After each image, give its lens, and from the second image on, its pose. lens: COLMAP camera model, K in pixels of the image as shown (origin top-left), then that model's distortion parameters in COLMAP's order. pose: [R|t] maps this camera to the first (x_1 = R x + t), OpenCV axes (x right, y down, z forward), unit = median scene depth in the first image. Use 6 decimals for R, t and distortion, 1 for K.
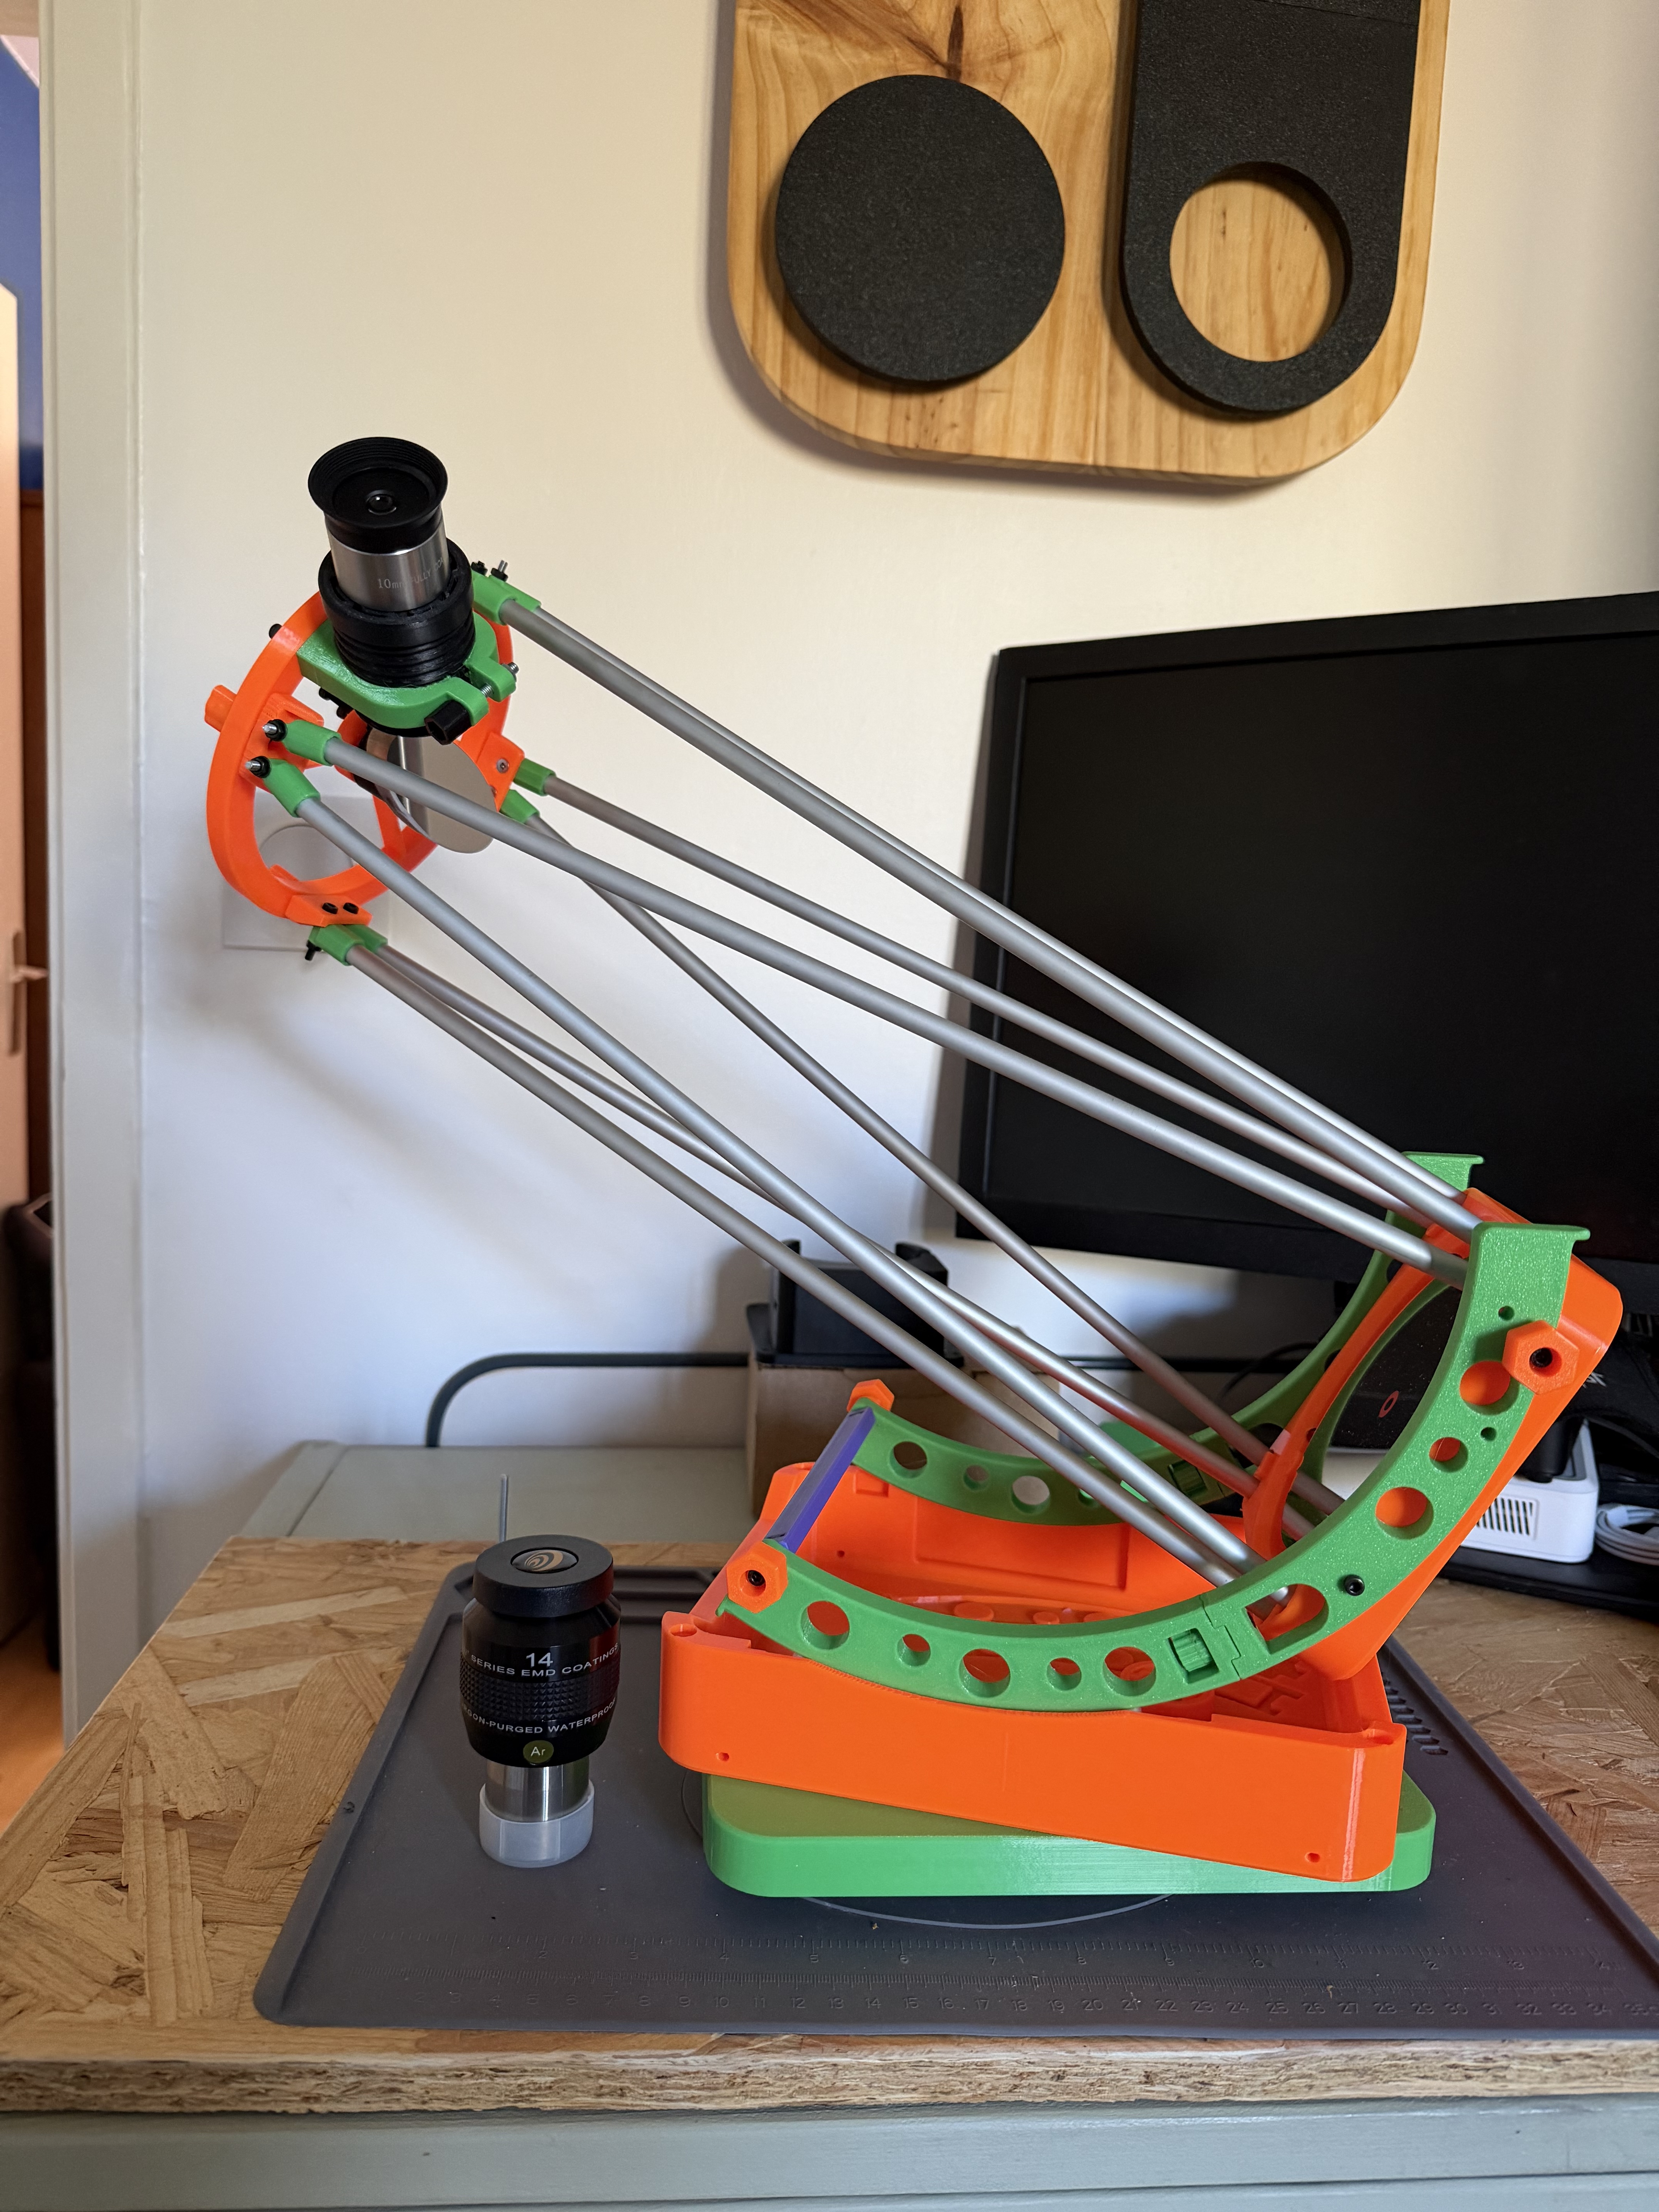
lens RADIAL K [[1501.6, 0, 831.0], [0, 1501.6, 1138.8], [0, 0, 1]] dist [-0.006060, 0.000260]
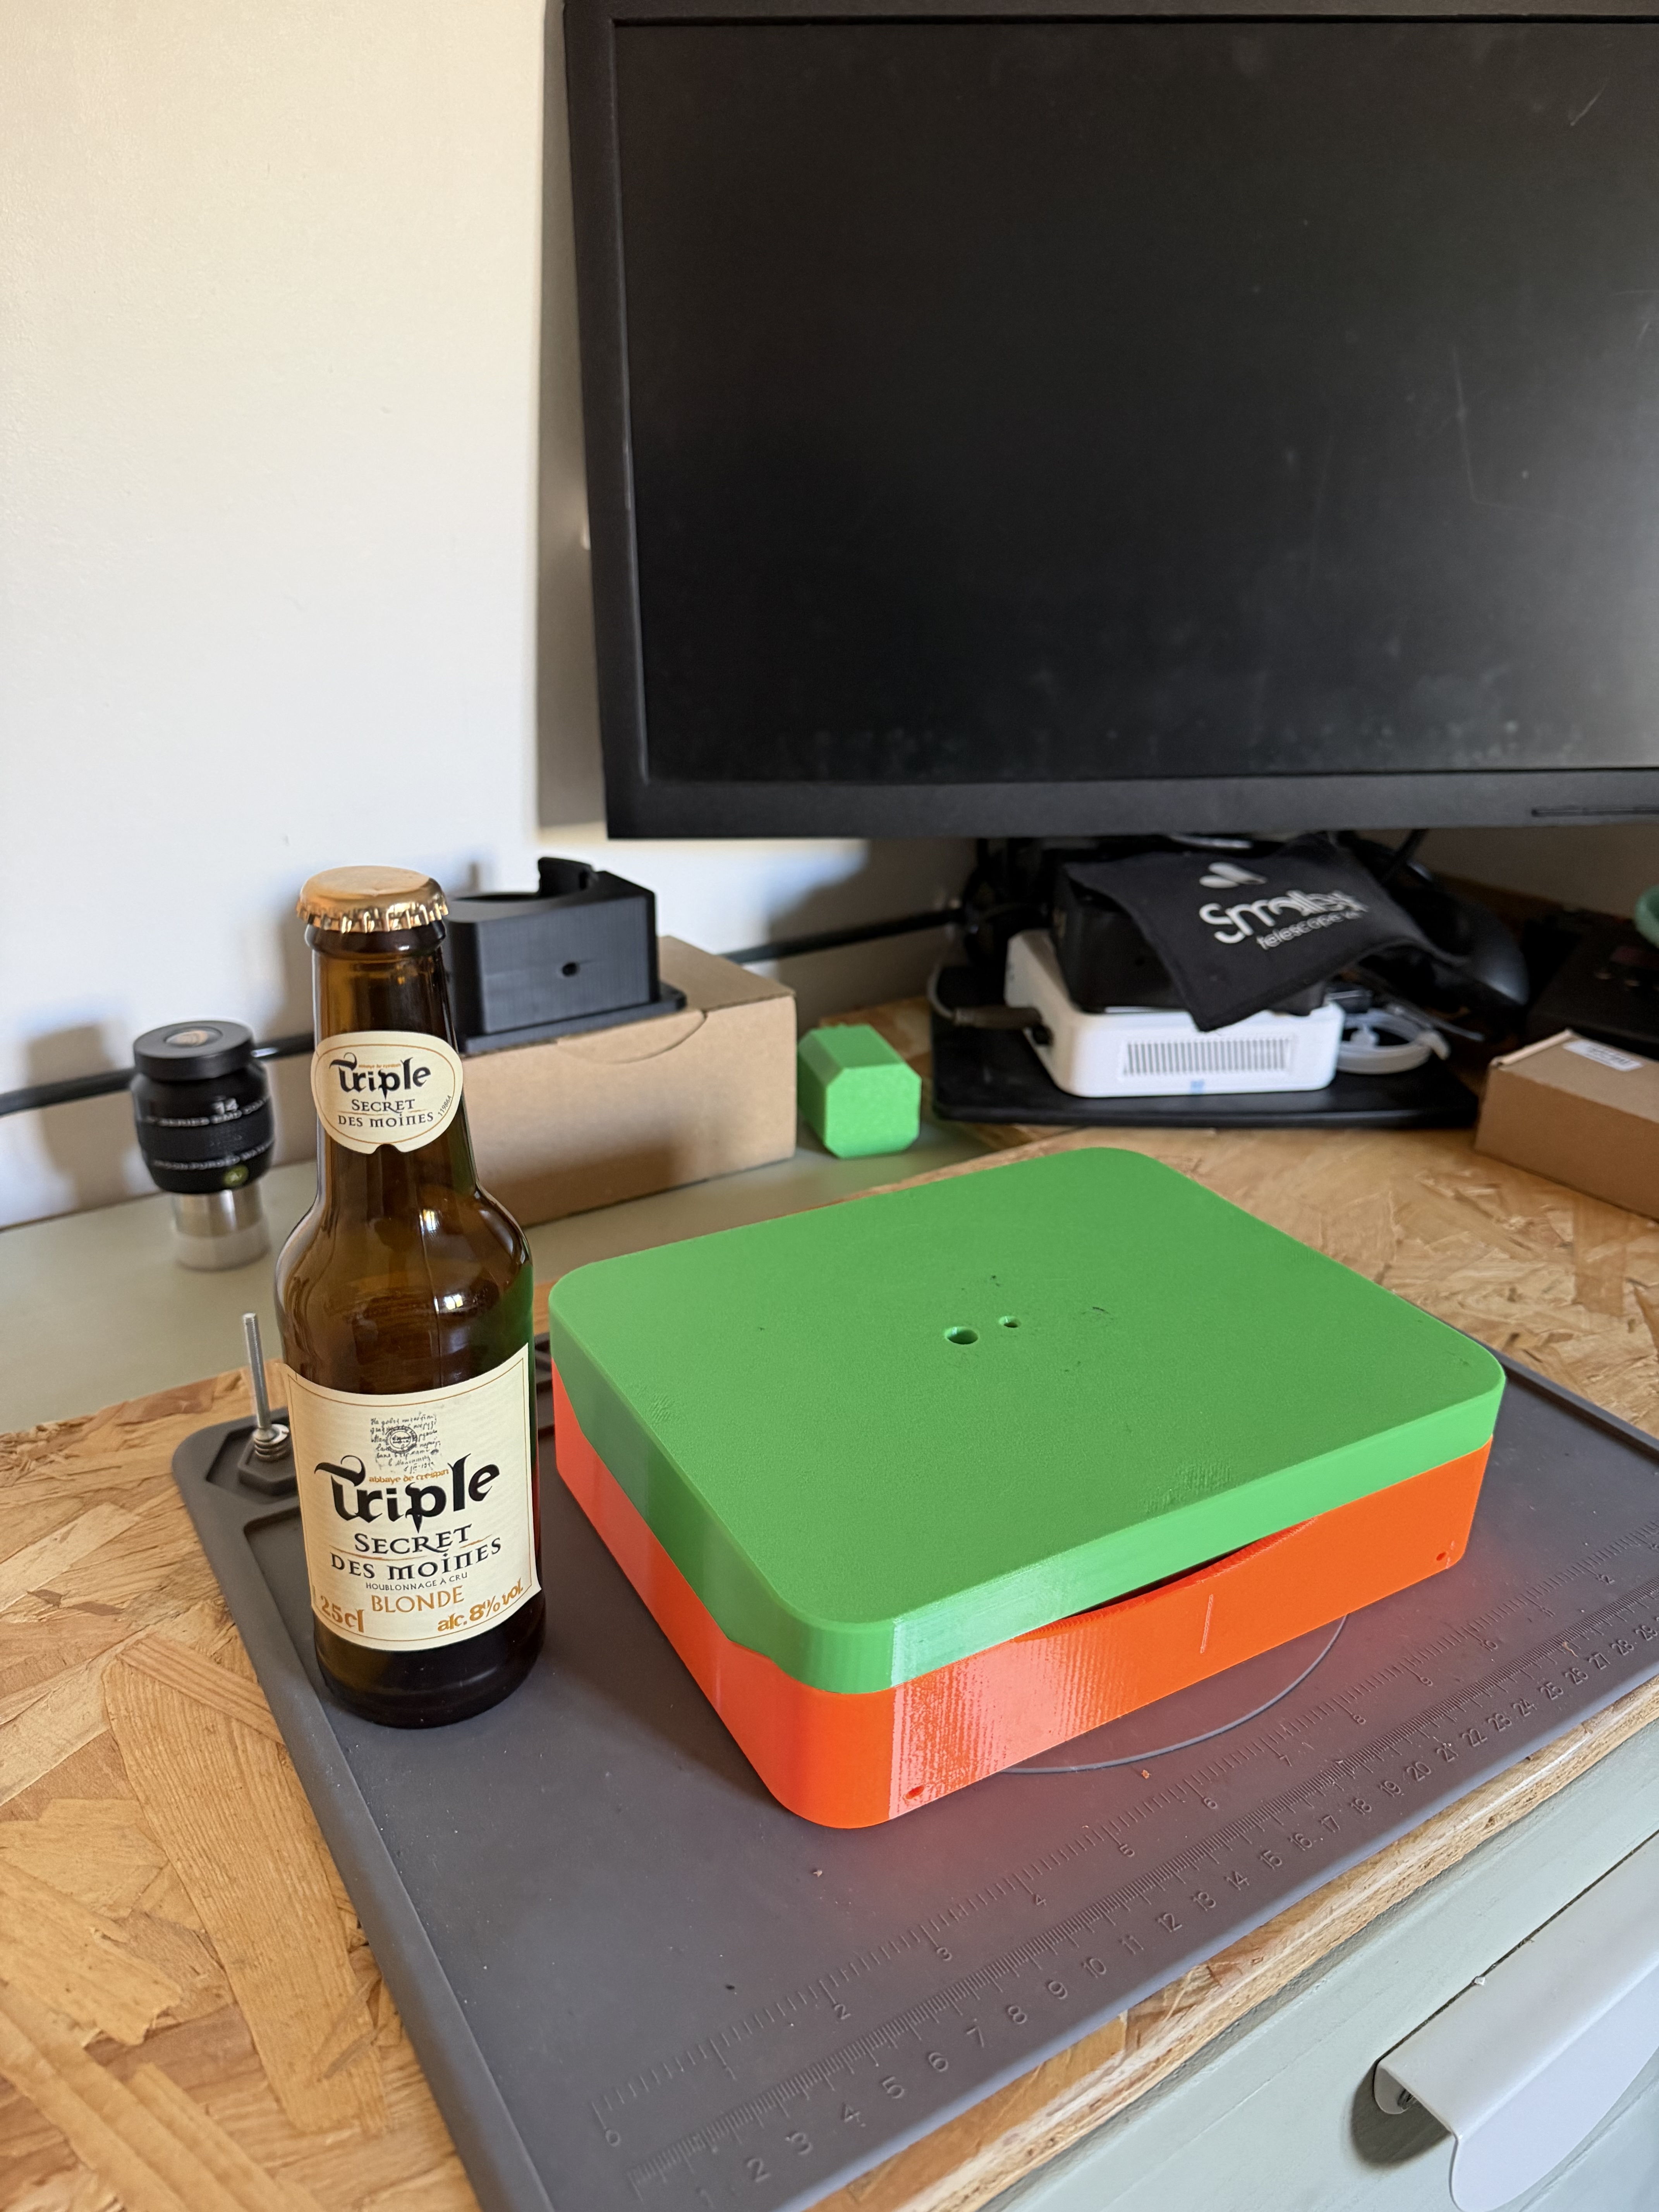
lens RADIAL K [[1501.6, 0, 831.0], [0, 1501.6, 1138.8], [0, 0, 1]] dist [-0.006060, 0.000260]
pose [[0.876631, -0.232780, 0.421109, -0.310655], [0.086550, 0.937197, 0.337891, -0.076780], [-0.473316, -0.259759, 0.841723, 0.383873]]
